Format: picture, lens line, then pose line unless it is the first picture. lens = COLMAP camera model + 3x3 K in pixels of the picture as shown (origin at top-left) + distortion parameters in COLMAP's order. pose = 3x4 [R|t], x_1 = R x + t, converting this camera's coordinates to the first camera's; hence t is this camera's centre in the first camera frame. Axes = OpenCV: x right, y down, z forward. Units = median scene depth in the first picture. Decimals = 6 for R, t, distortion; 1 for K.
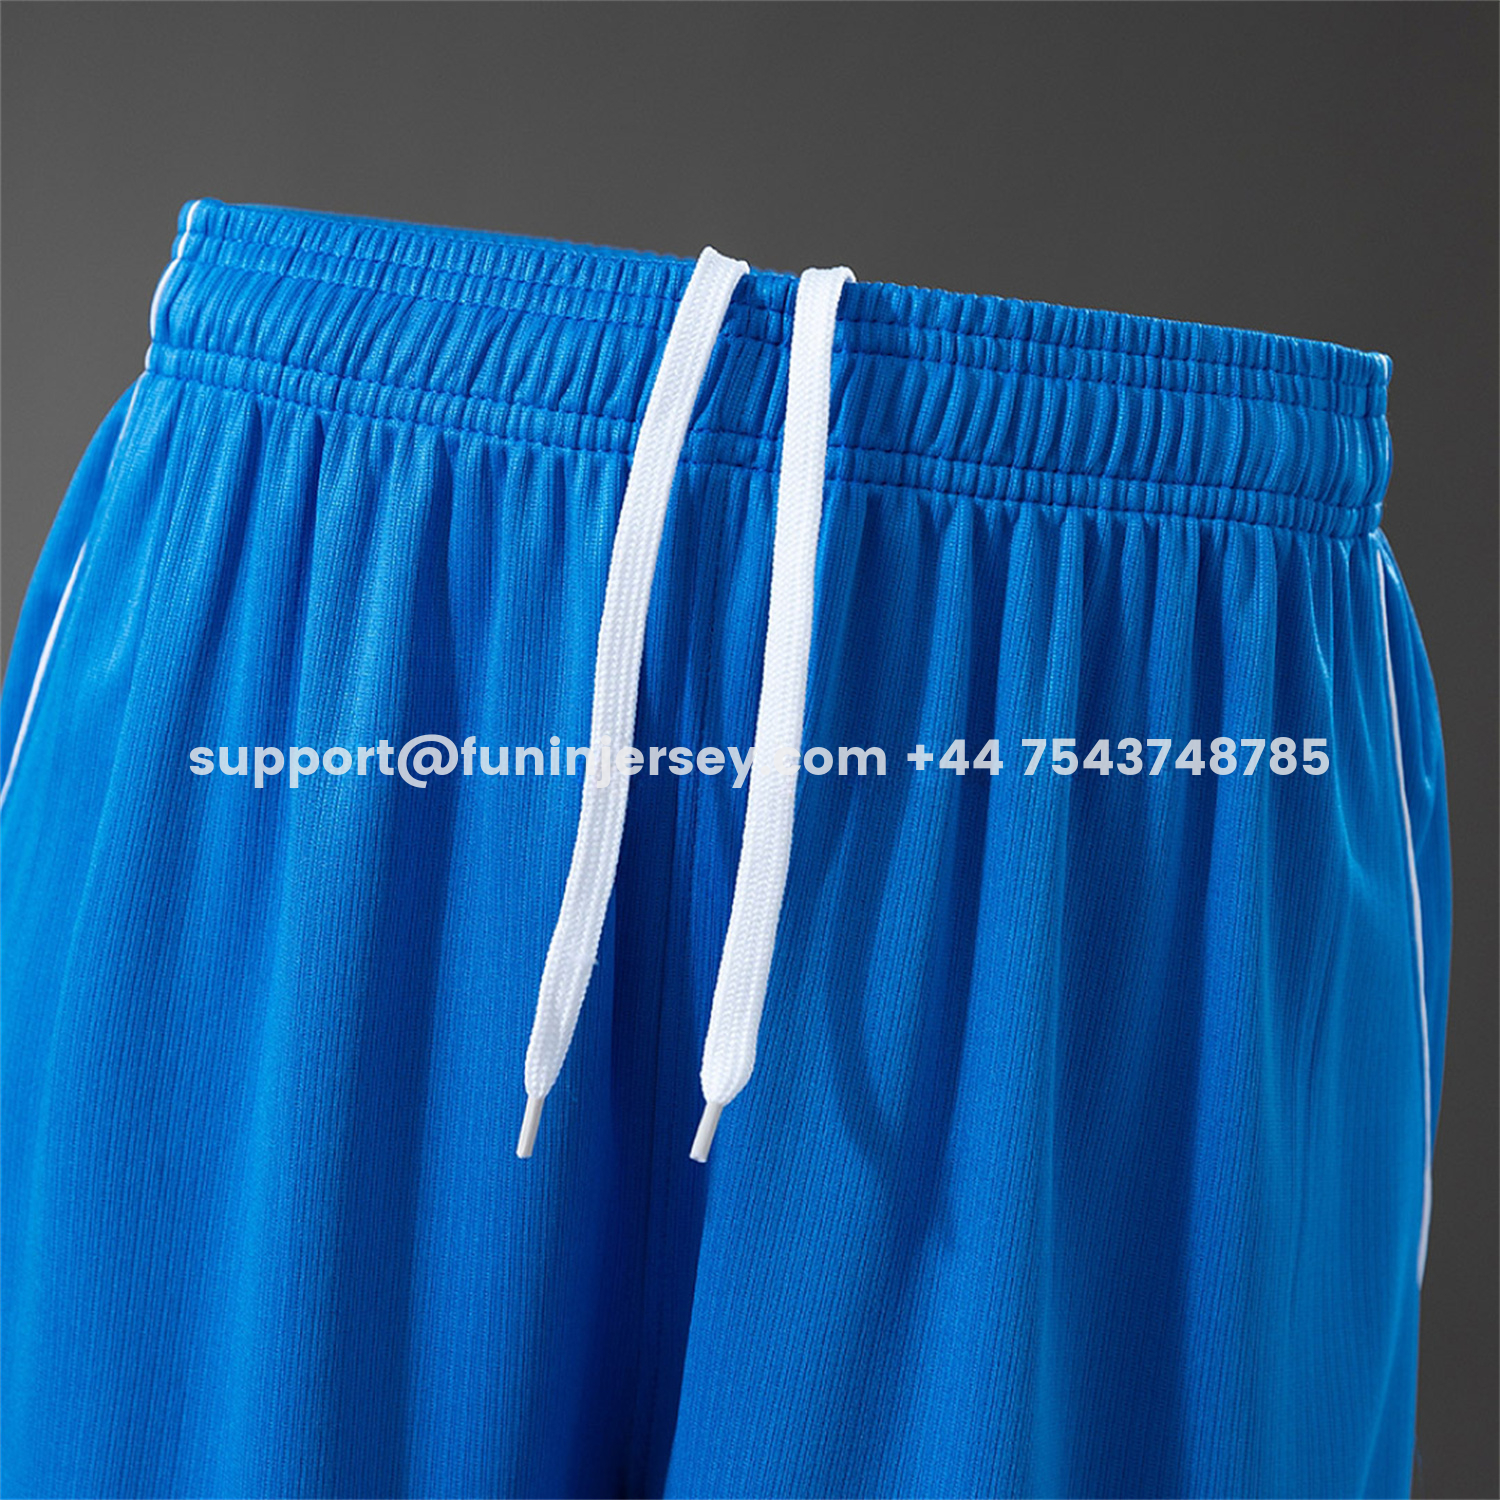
lens RADIAL K [[2176.0, 0, 750.0], [0, 2176.0, 750.0], [0, 0, 1]] dist [-0.040363, 0.016650]
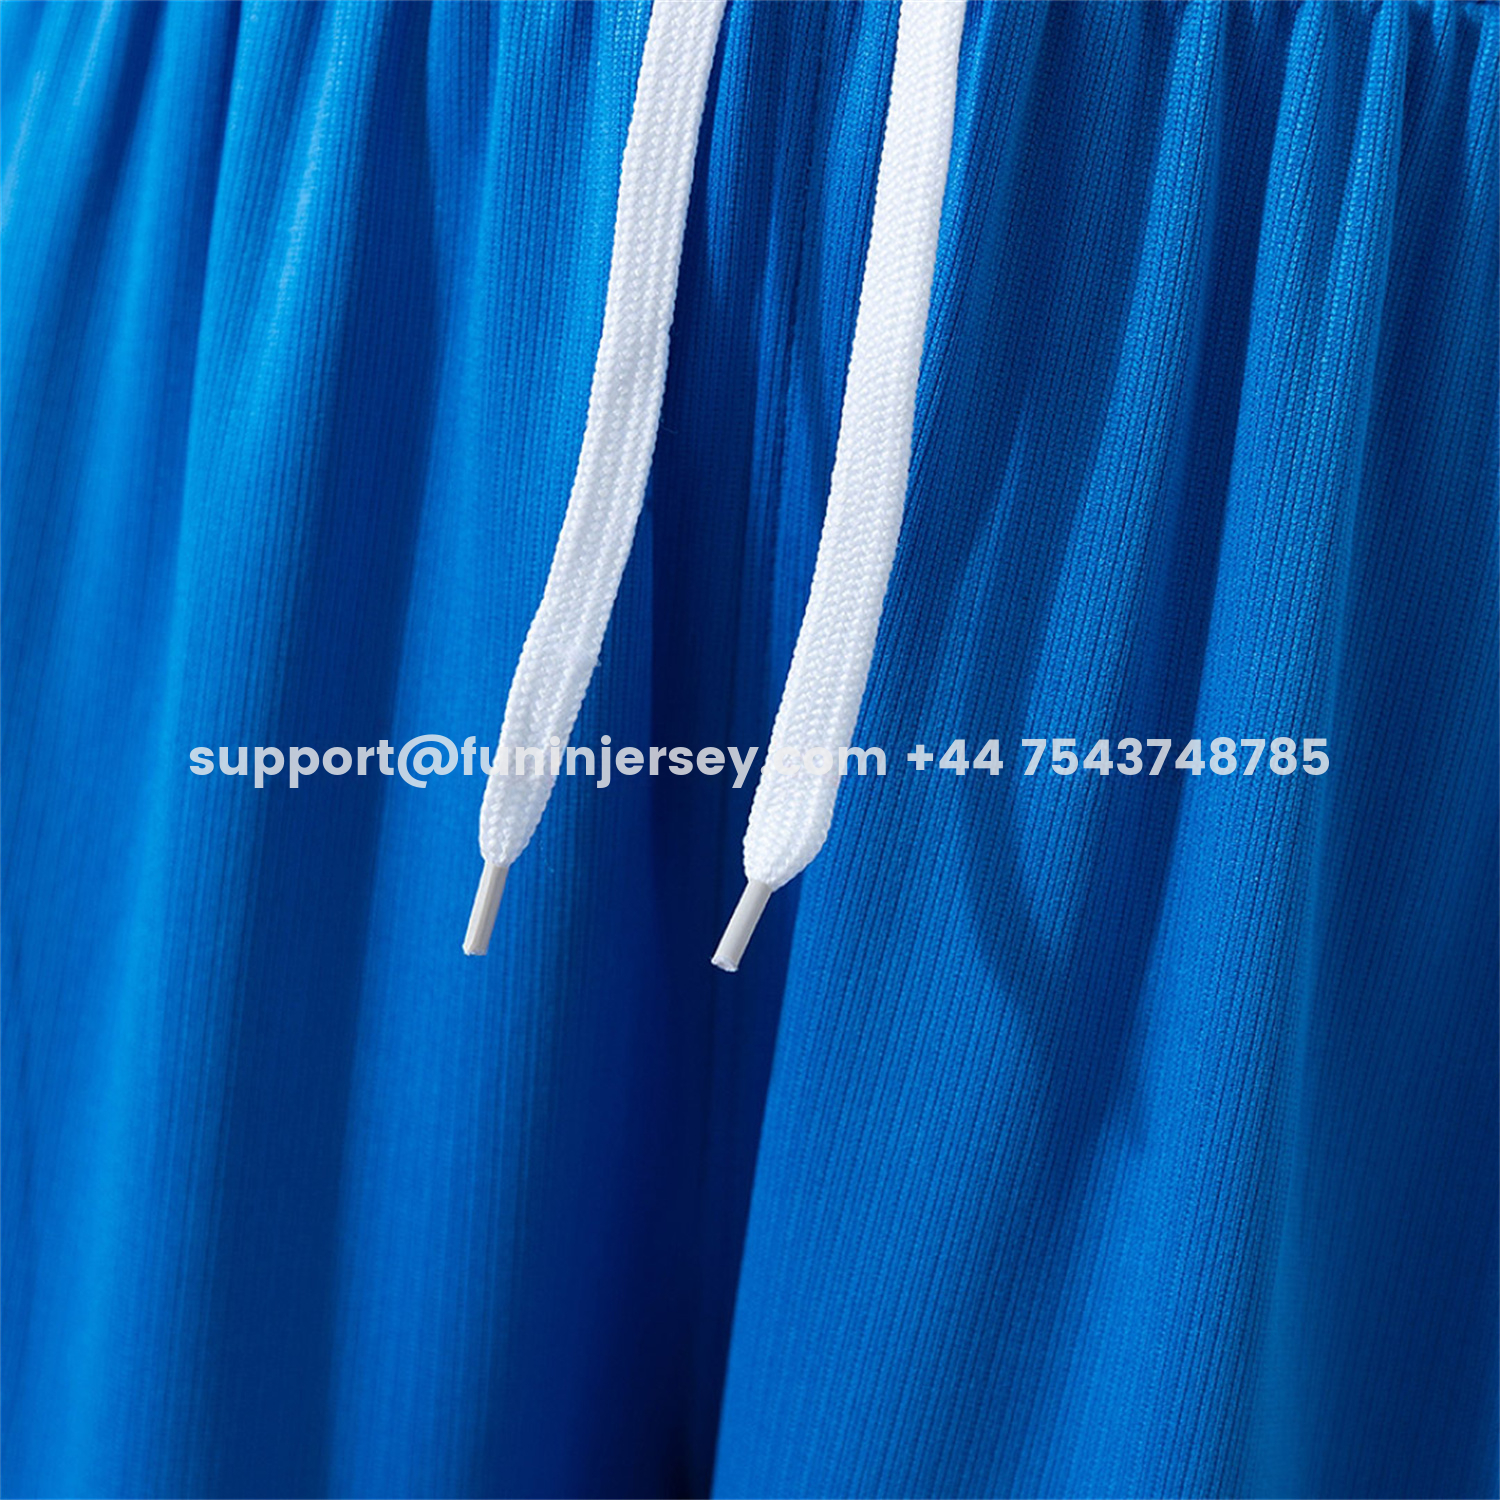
lens RADIAL K [[2706.6, 0, 750.0], [0, 2706.6, 750.0], [0, 0, 1]] dist [-0.070519, 0.132202]
pose [[0.991591, 0.052312, -0.118370, 0.070872], [-0.045814, 0.997324, 0.056968, 0.075645], [0.121033, -0.051066, 0.991334, 0.206650]]
